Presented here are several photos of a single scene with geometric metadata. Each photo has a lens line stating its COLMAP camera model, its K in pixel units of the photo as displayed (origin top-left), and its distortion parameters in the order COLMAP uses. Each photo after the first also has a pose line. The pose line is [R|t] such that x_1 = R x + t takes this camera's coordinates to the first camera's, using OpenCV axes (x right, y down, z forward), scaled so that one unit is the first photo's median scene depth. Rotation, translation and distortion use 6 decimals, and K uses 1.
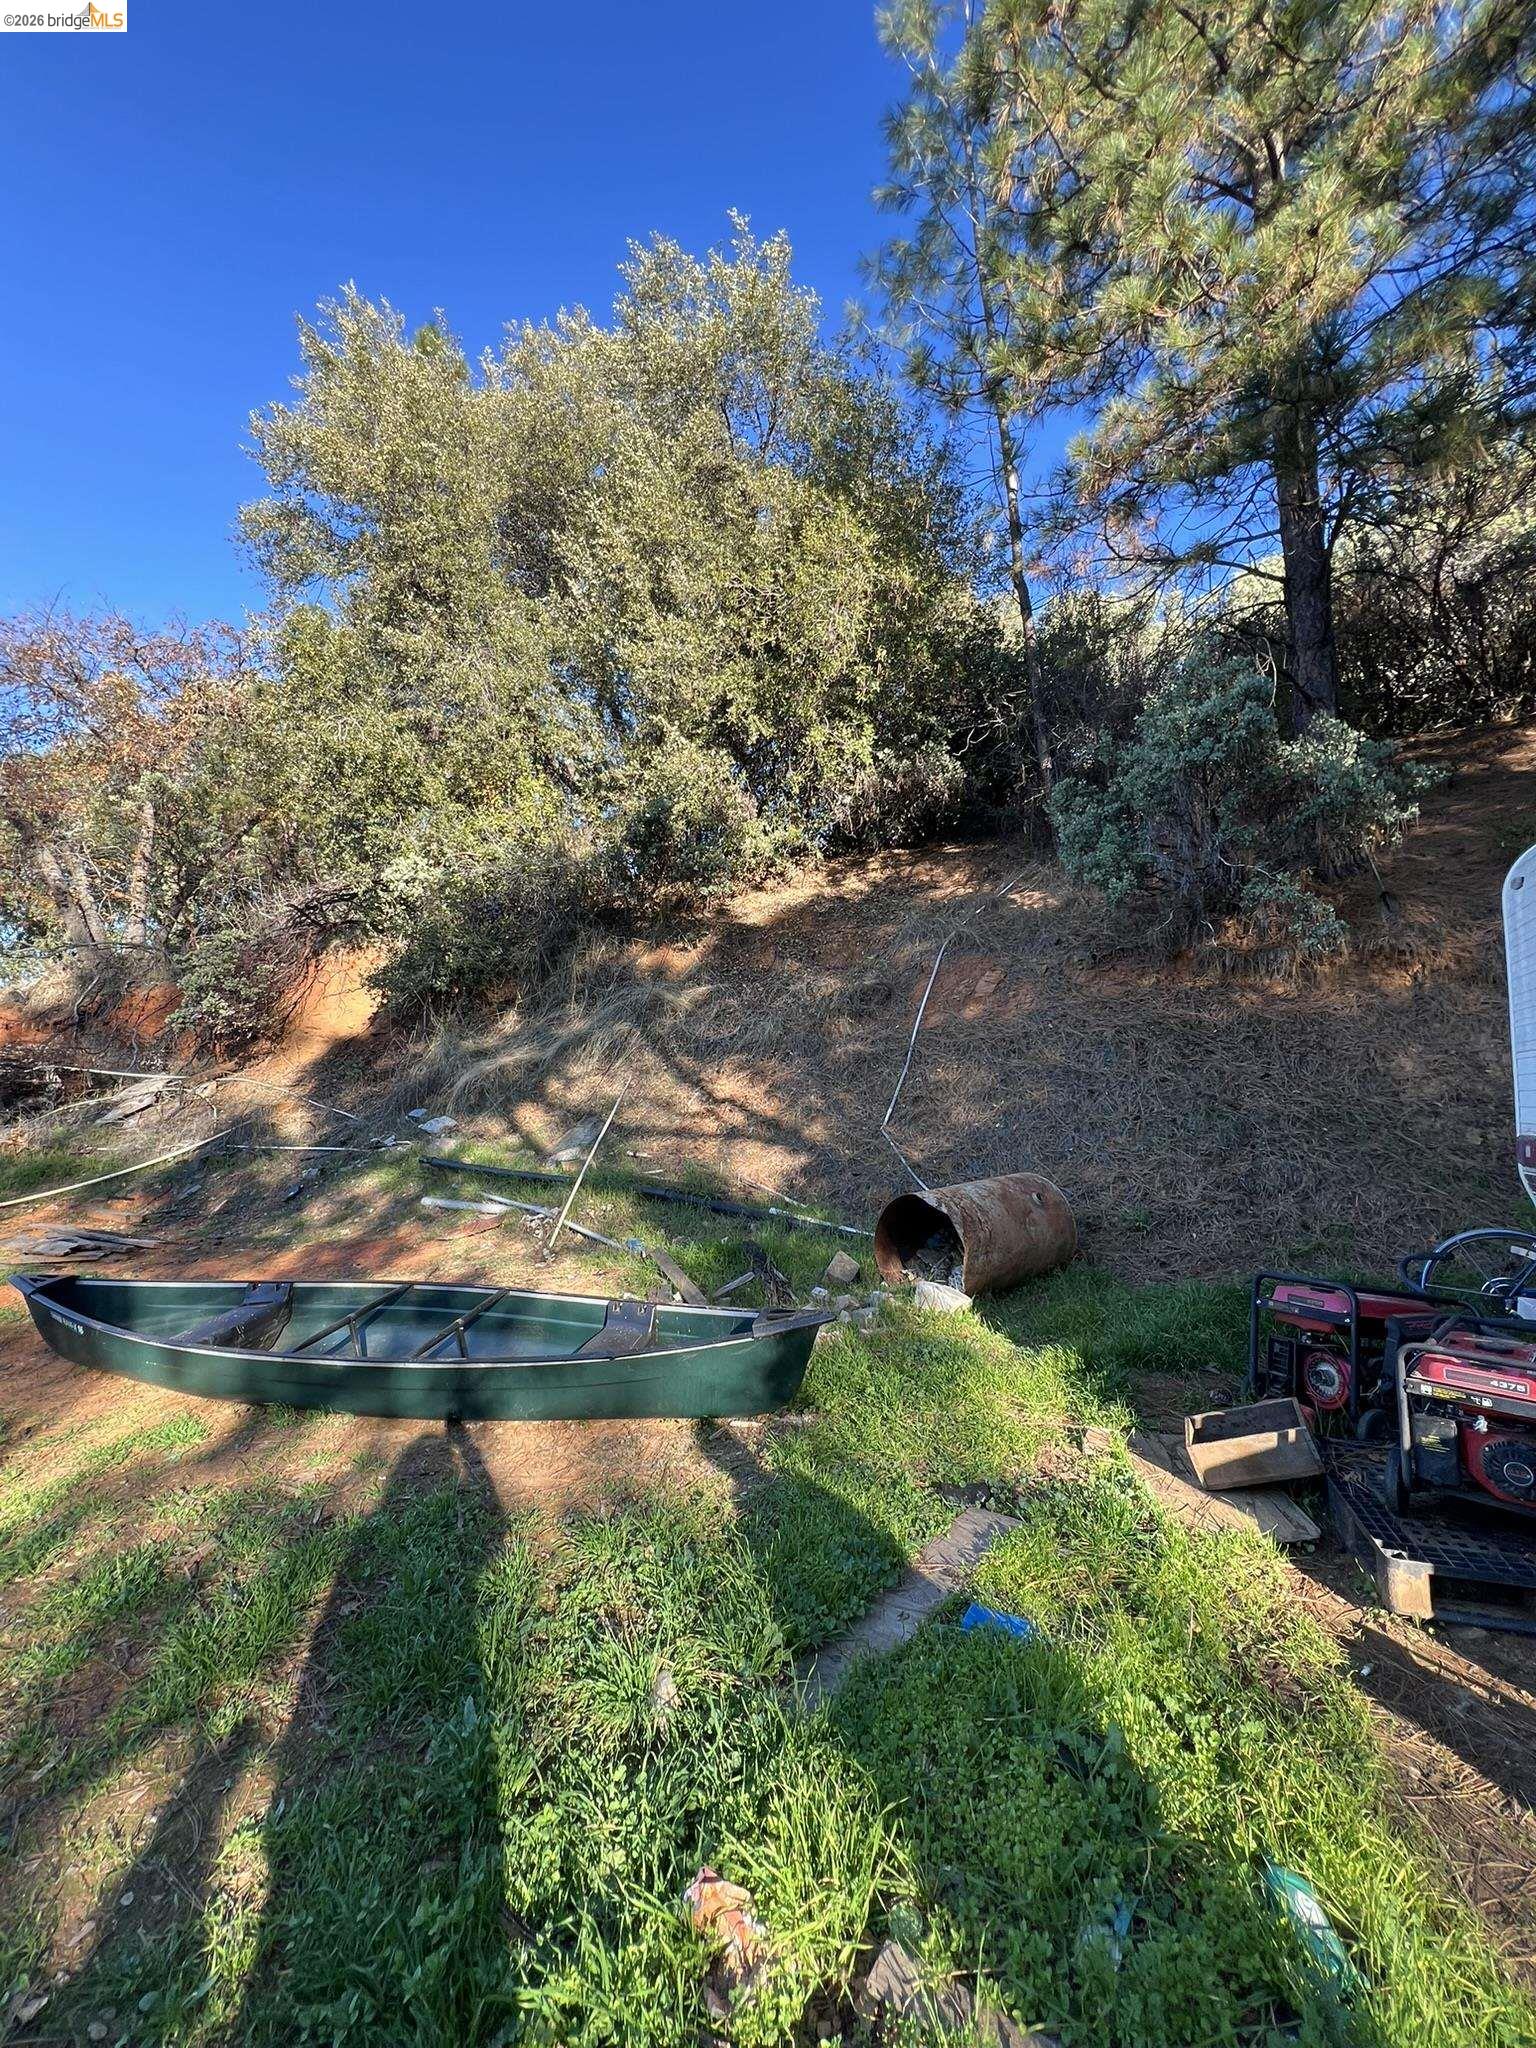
lens RADIAL K [[815.5, 0, 770.9], [0, 815.5, 1021.3], [0, 0, 1]] dist [-0.000715, -0.000952]
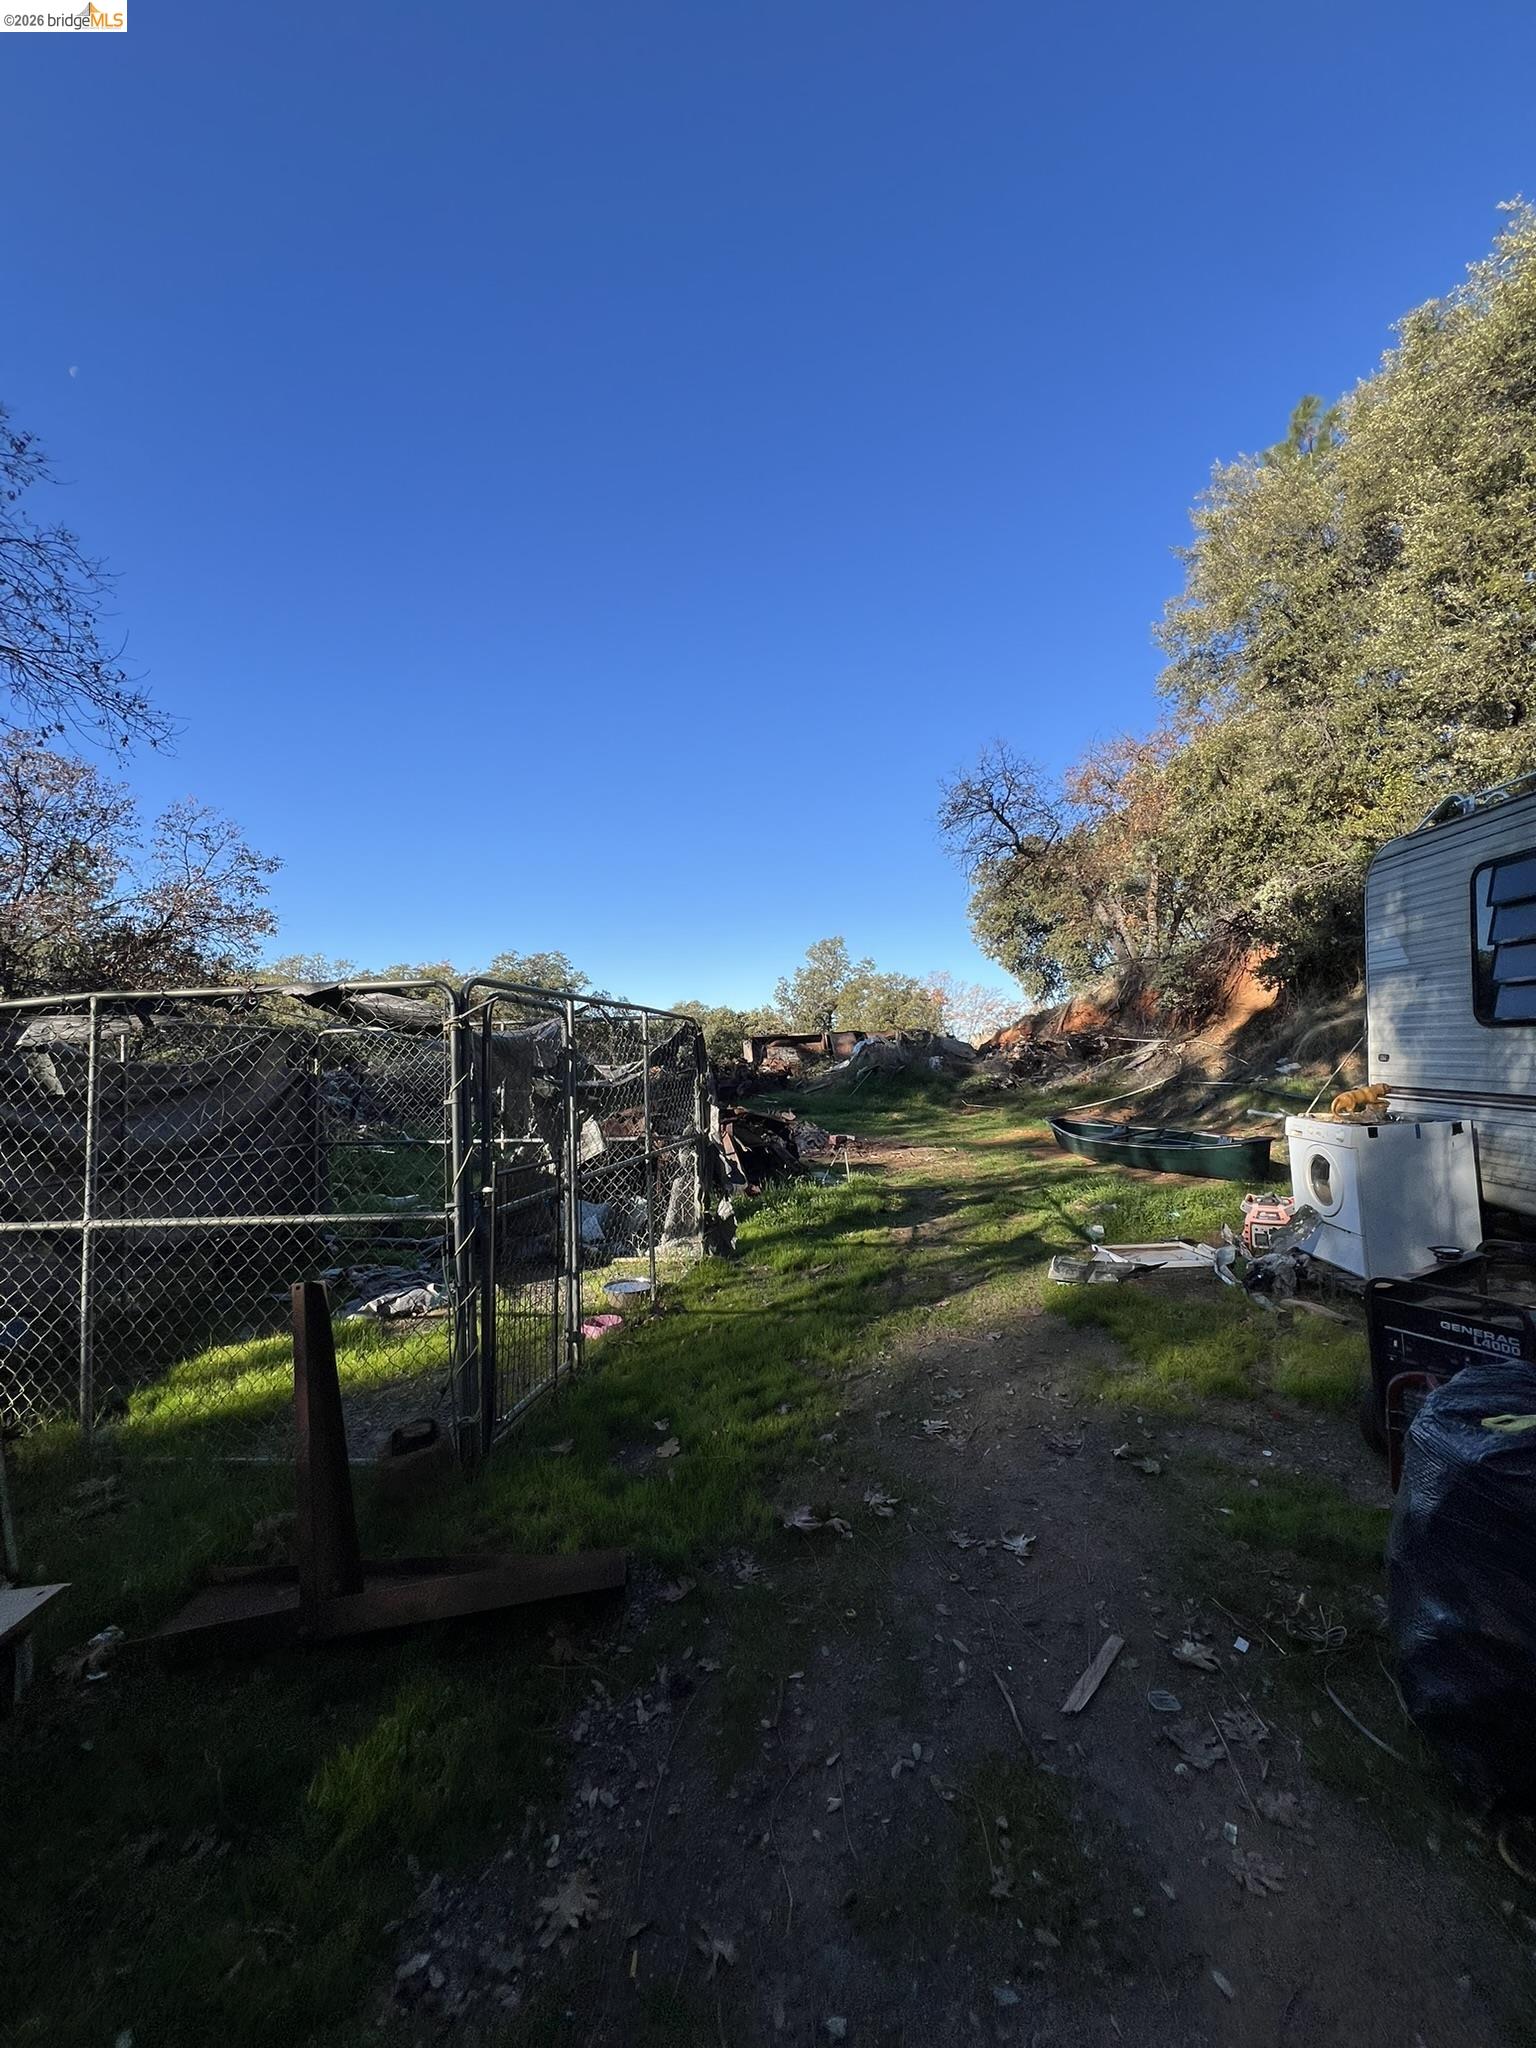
lens RADIAL K [[815.5, 0, 769.1], [0, 815.5, 1030.8], [0, 0, 1]] dist [-0.000715, -0.000952]
pose [[0.374646, -0.041474, -0.926240, 0.497525], [0.095122, 0.995447, -0.006098, -0.016386], [0.922276, -0.085822, 0.376885, -0.338566]]
